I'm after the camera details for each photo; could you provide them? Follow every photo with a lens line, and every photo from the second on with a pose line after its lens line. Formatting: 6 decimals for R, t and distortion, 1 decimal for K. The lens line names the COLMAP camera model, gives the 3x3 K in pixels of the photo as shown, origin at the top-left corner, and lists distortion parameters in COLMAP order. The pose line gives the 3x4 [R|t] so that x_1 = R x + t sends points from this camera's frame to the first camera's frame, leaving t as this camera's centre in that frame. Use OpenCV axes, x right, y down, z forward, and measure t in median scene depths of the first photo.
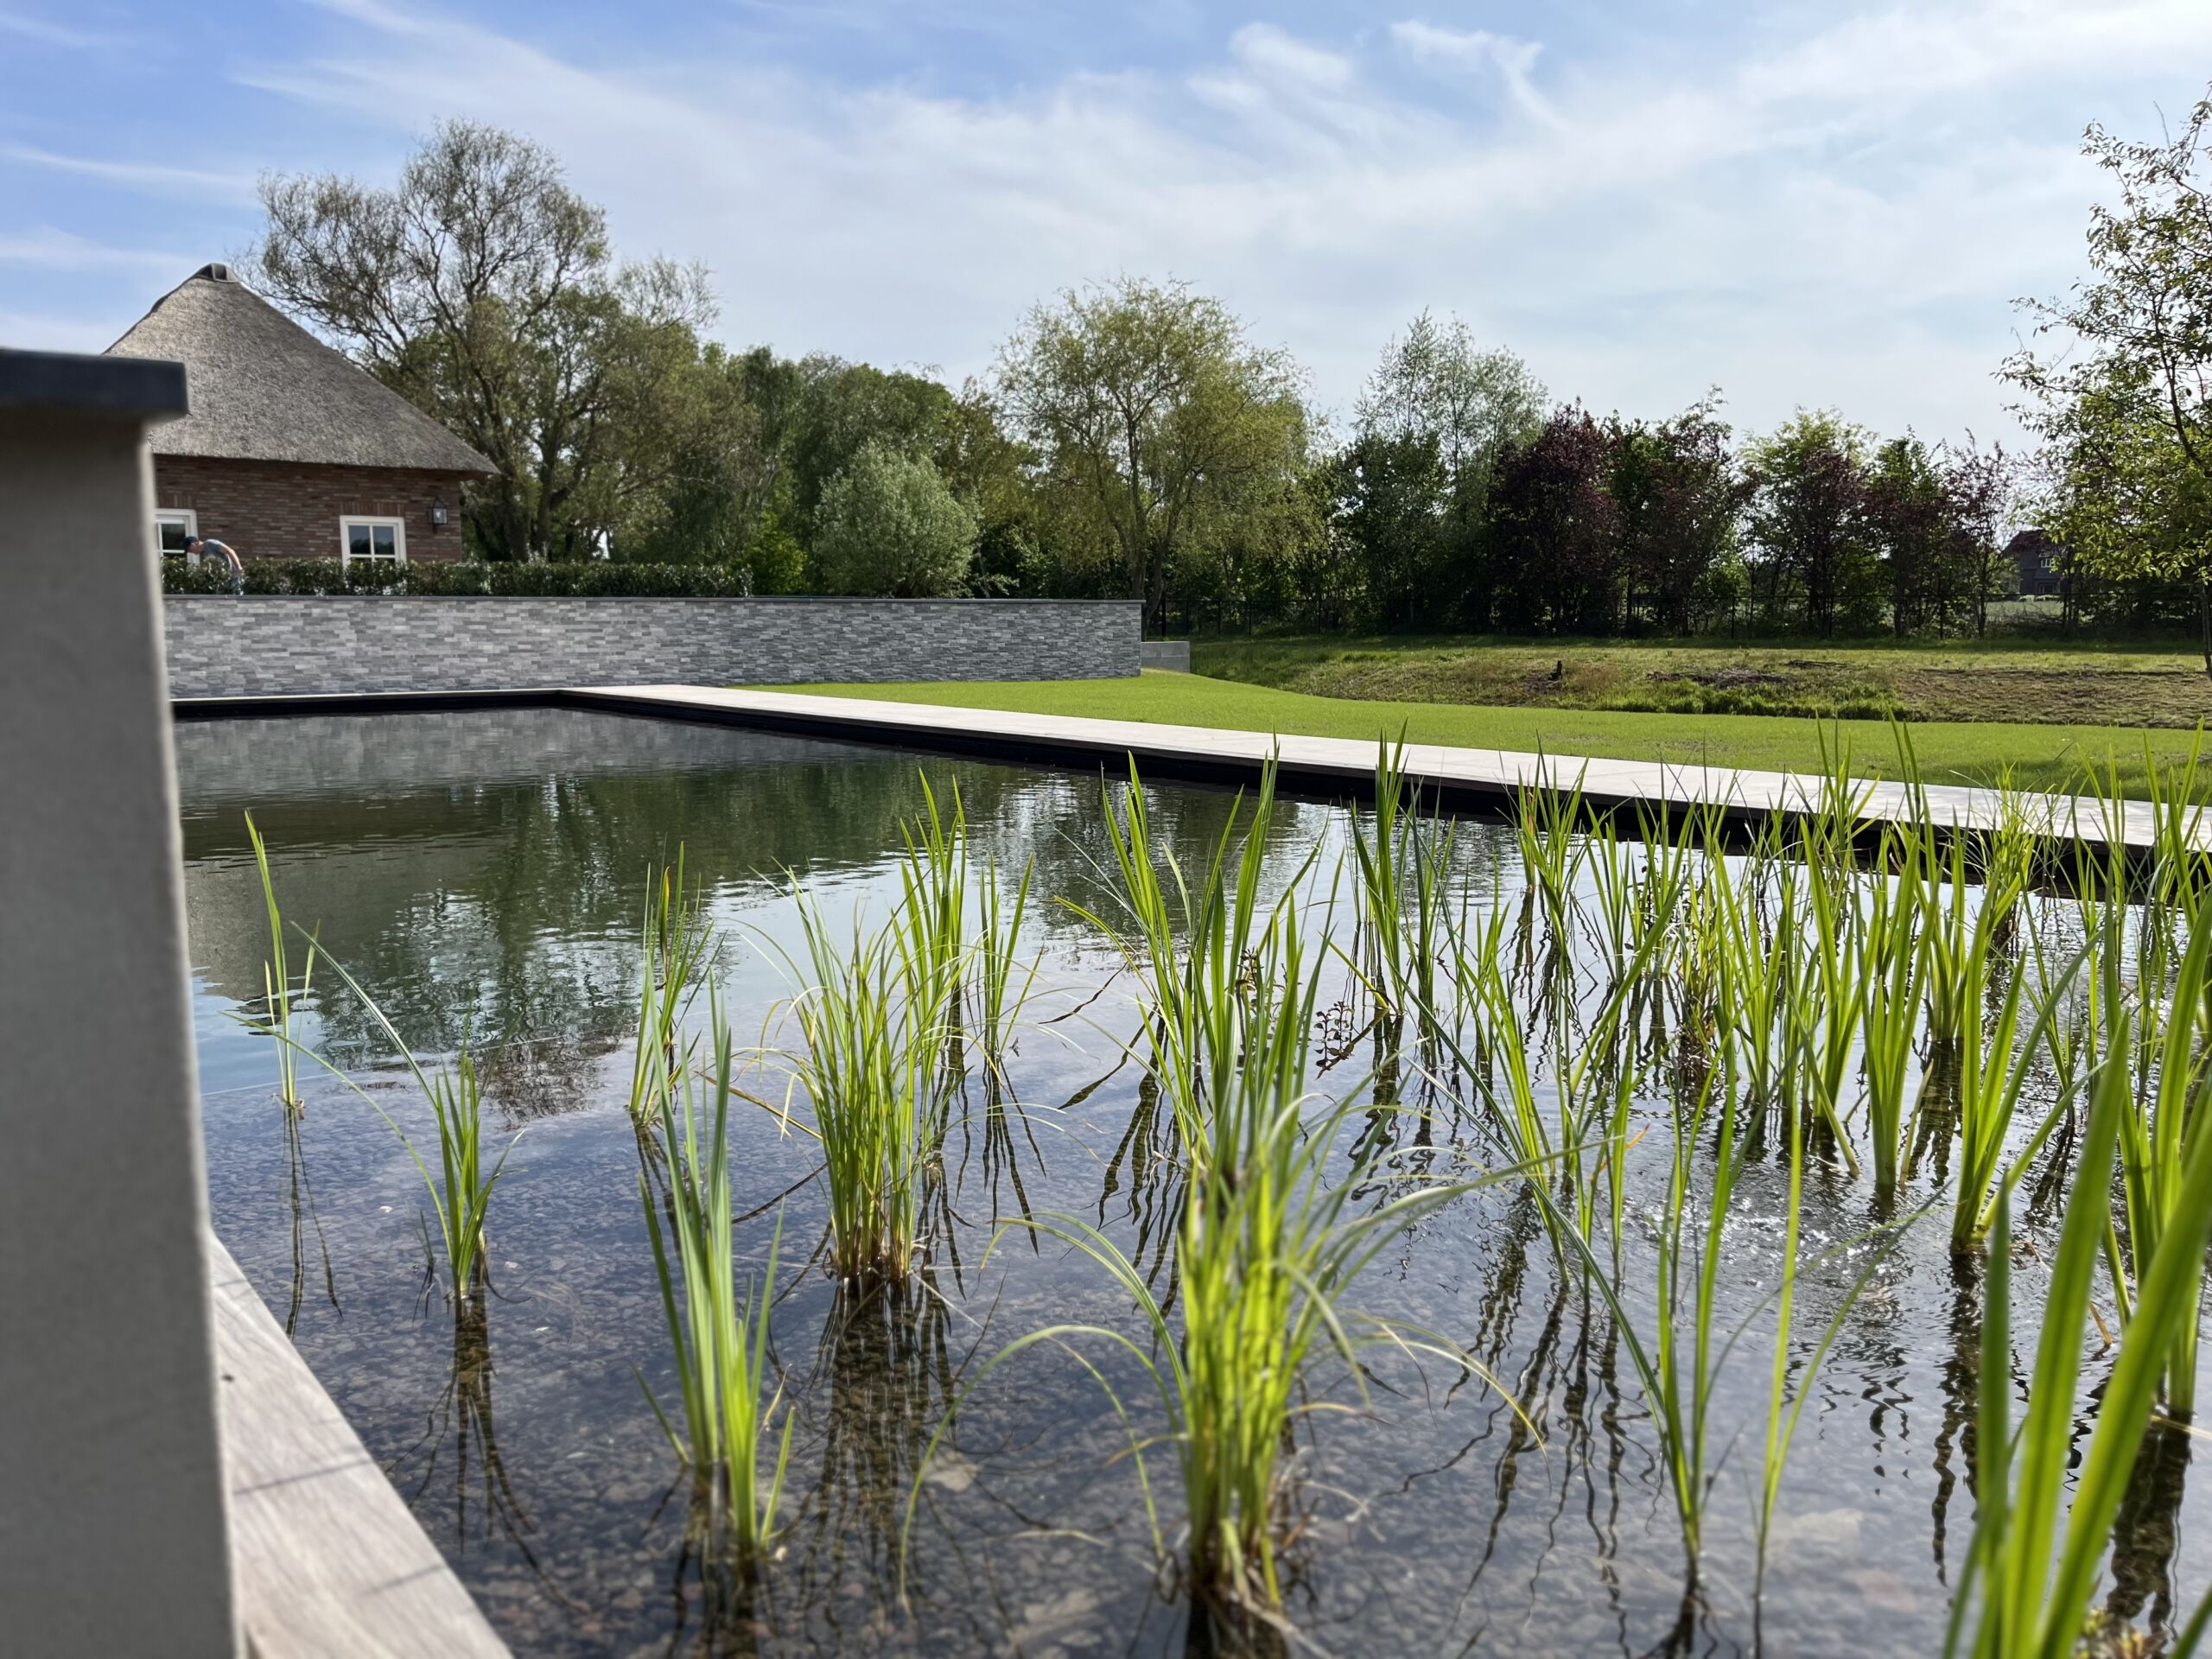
lens RADIAL K [[1666.0, 0, 1096.1], [0, 1666.0, 852.8], [0, 0, 1]] dist [0.064280, -0.082743]
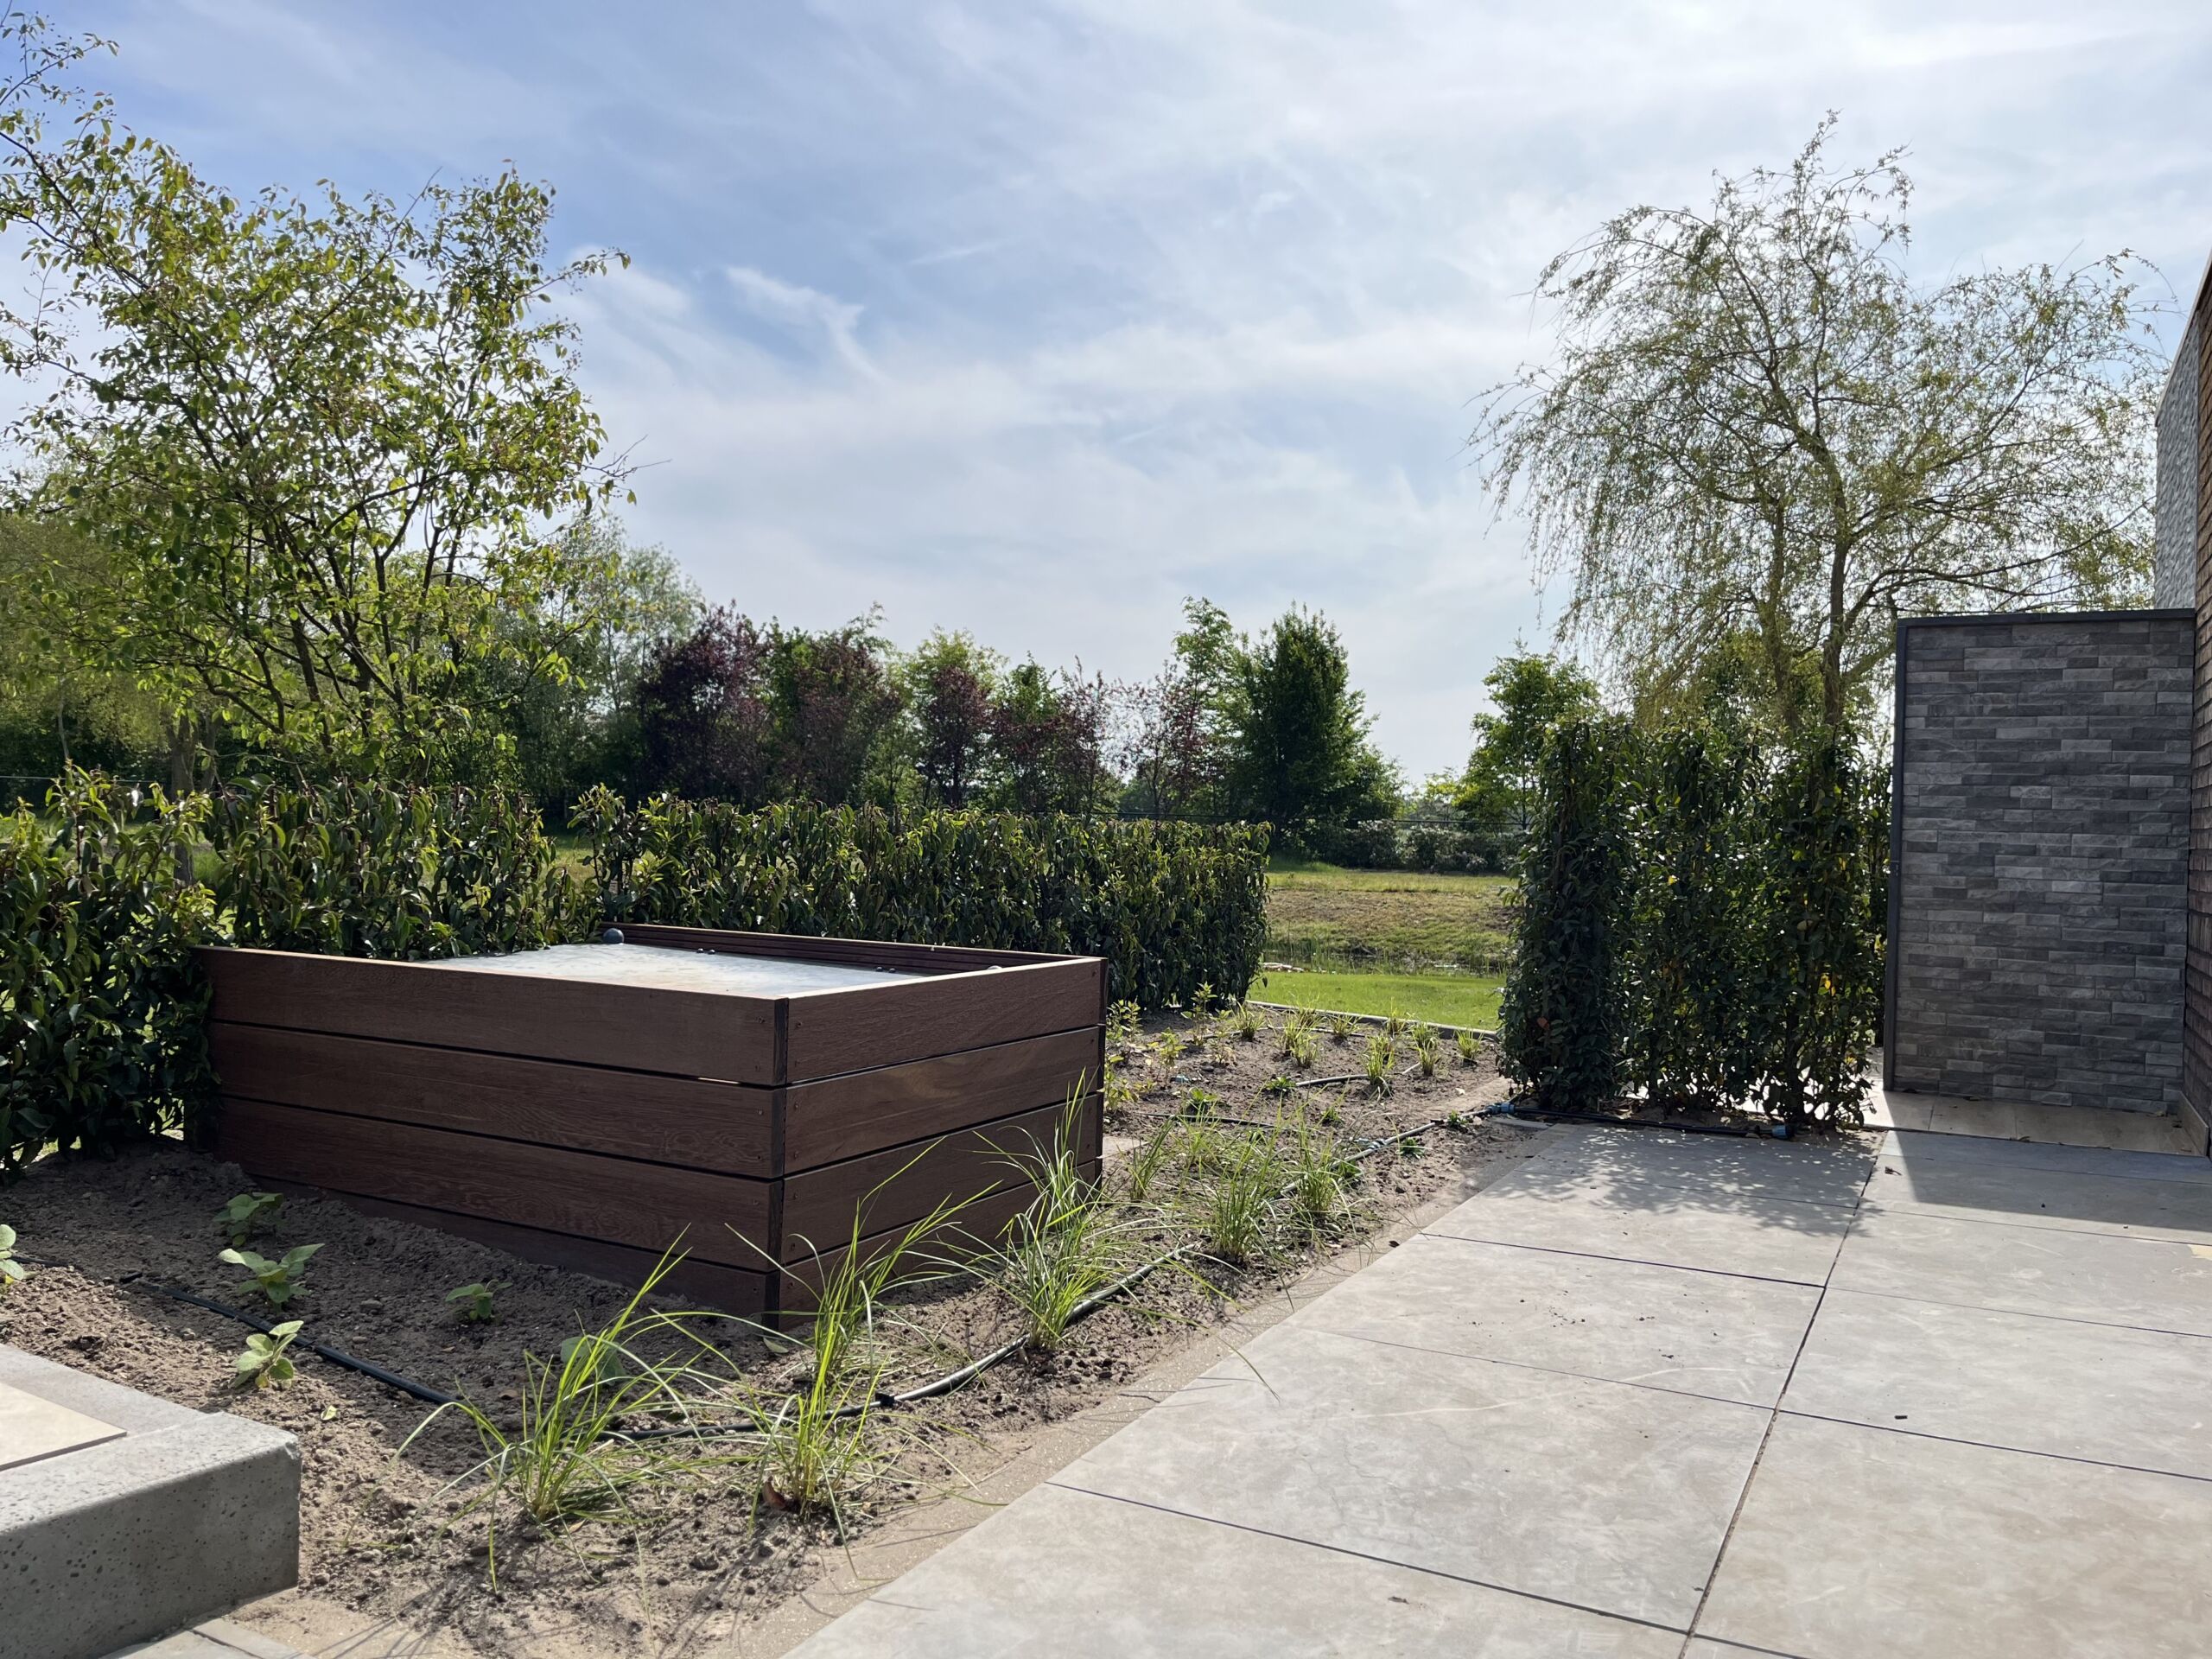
lens RADIAL K [[1666.0, 0, 1080.3], [0, 1666.0, 807.7], [0, 0, 1]] dist [0.064280, -0.082743]
pose [[0.927014, 0.033483, 0.373528, 0.107777], [0.022158, 0.989377, -0.143677, -0.004903], [-0.374371, 0.141467, 0.916424, 0.038306]]
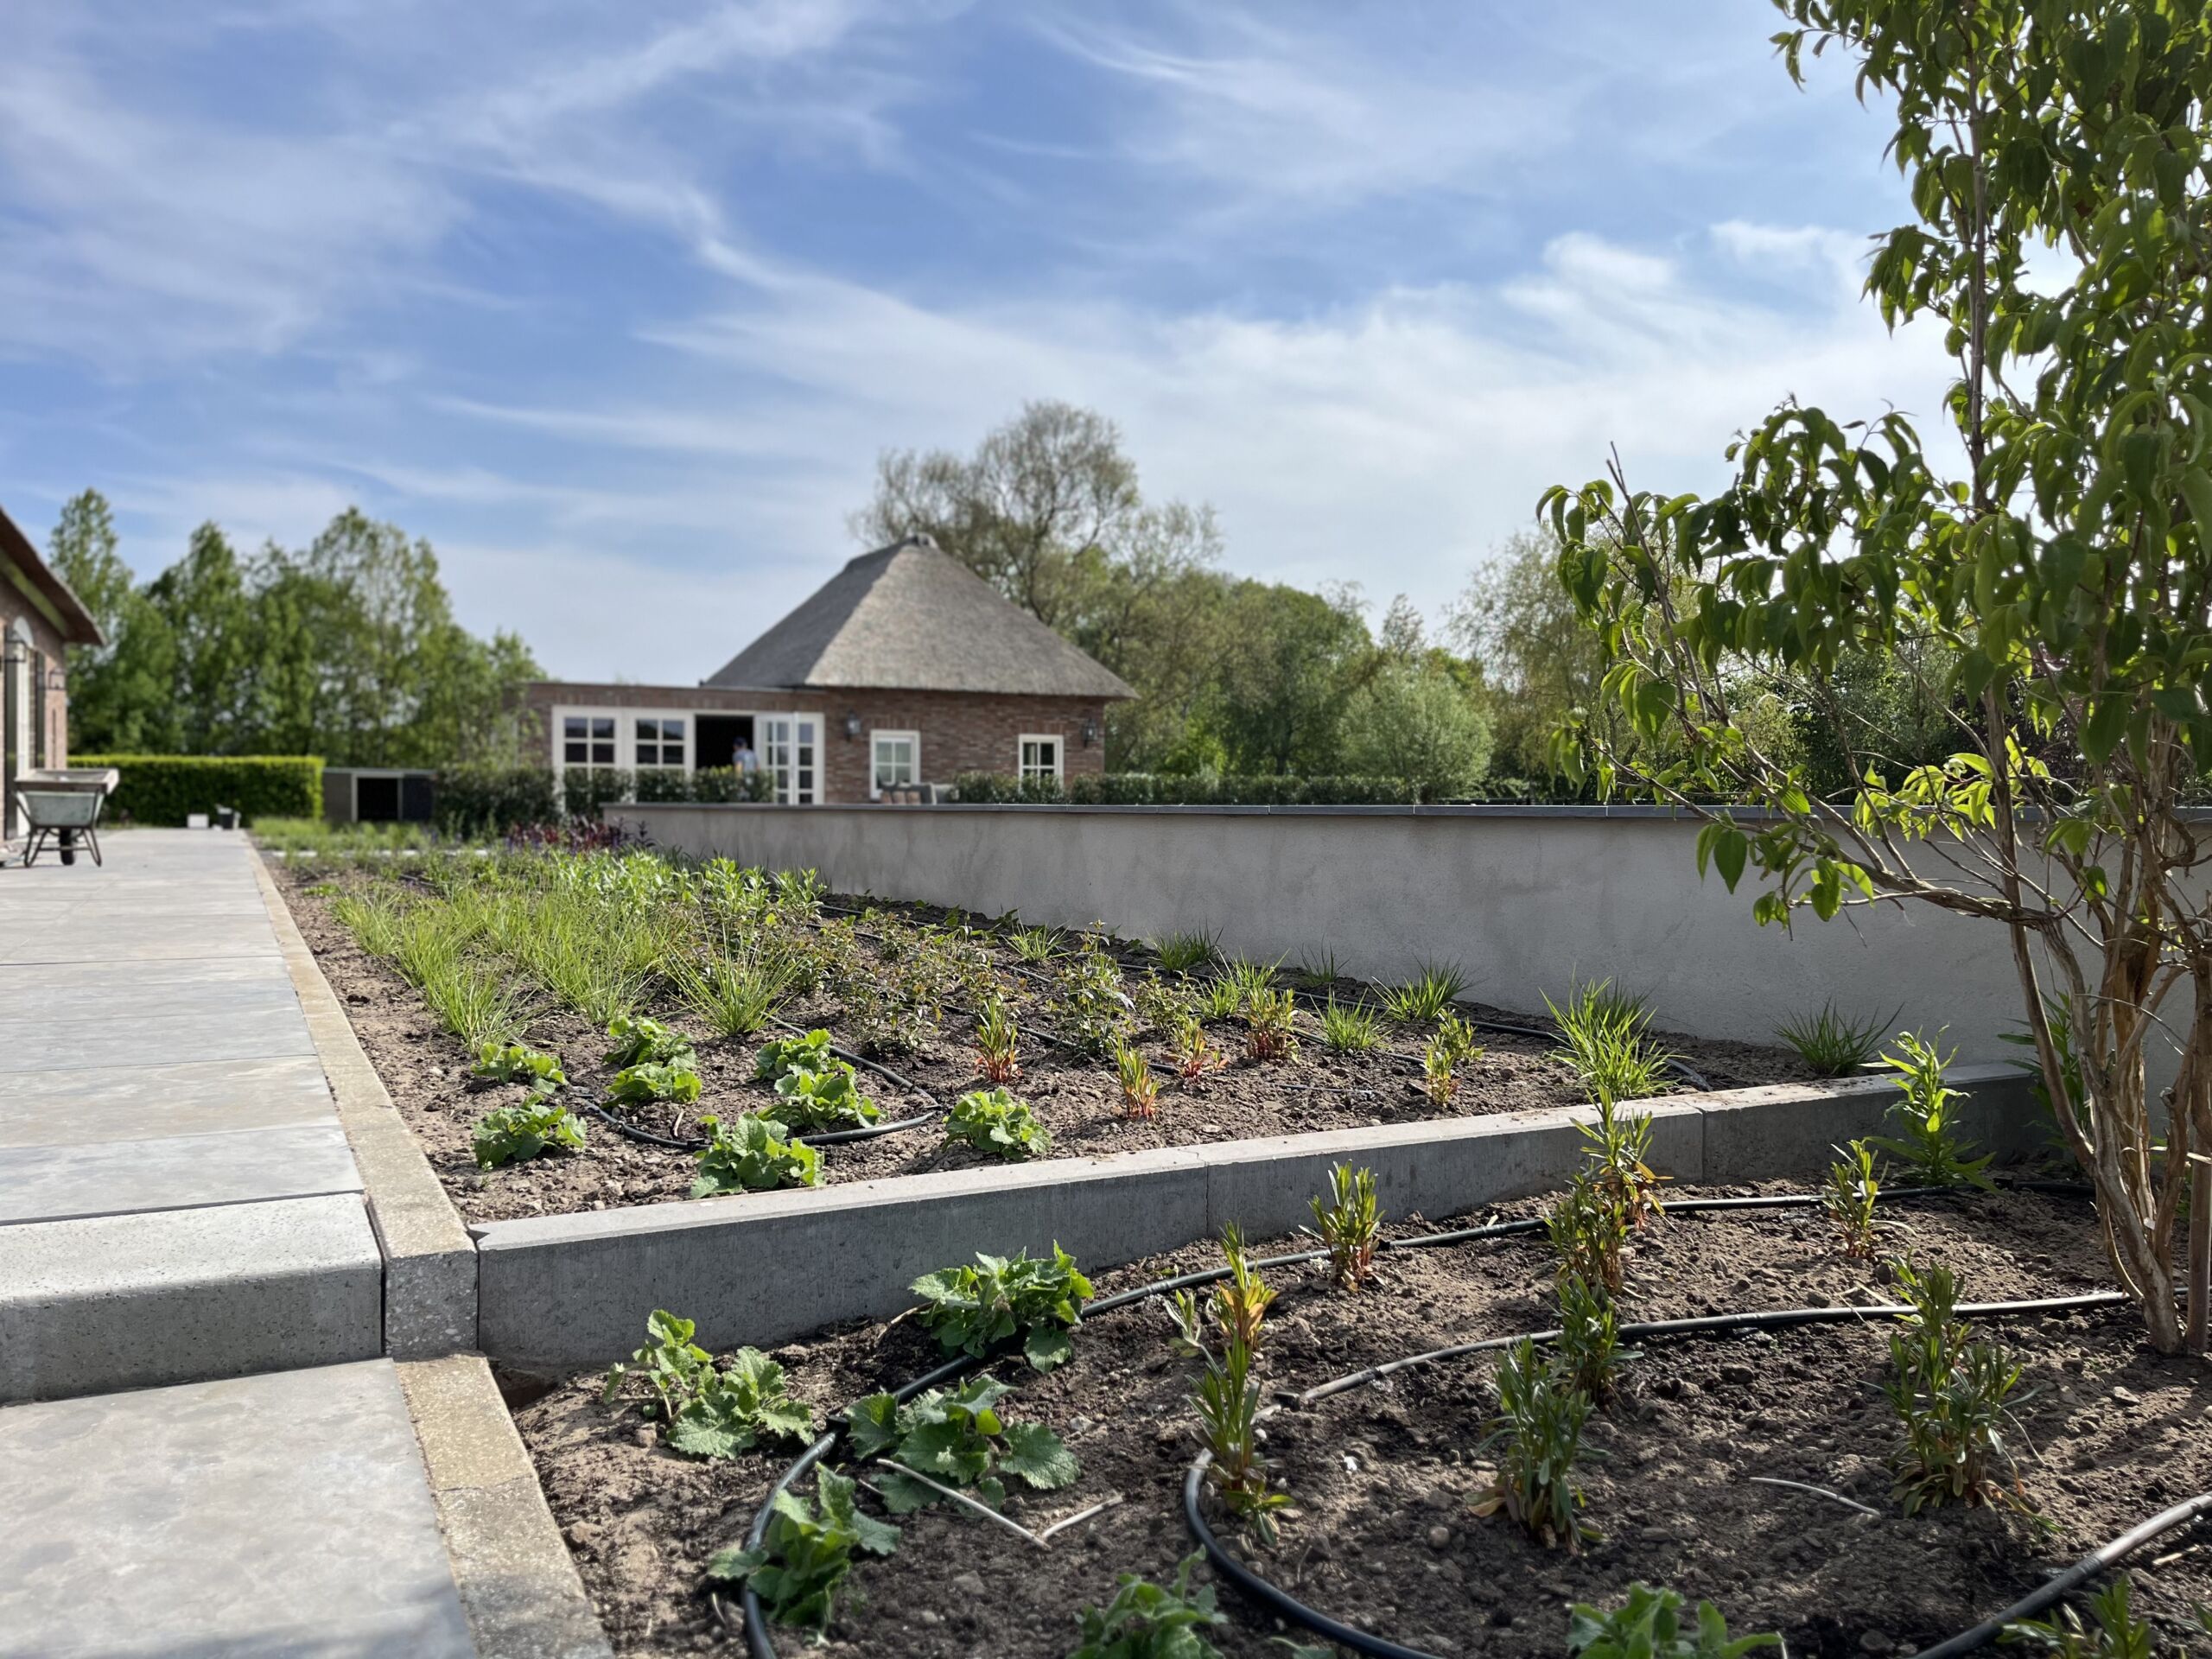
lens RADIAL K [[1666.0, 0, 1095.5], [0, 1666.0, 870.9], [0, 0, 1]] dist [0.064280, -0.082743]
pose [[0.983551, 0.011802, -0.180247, -0.088880], [-0.030546, 0.994359, -0.101573, 0.008767], [0.178031, 0.105408, 0.978363, -0.076449]]
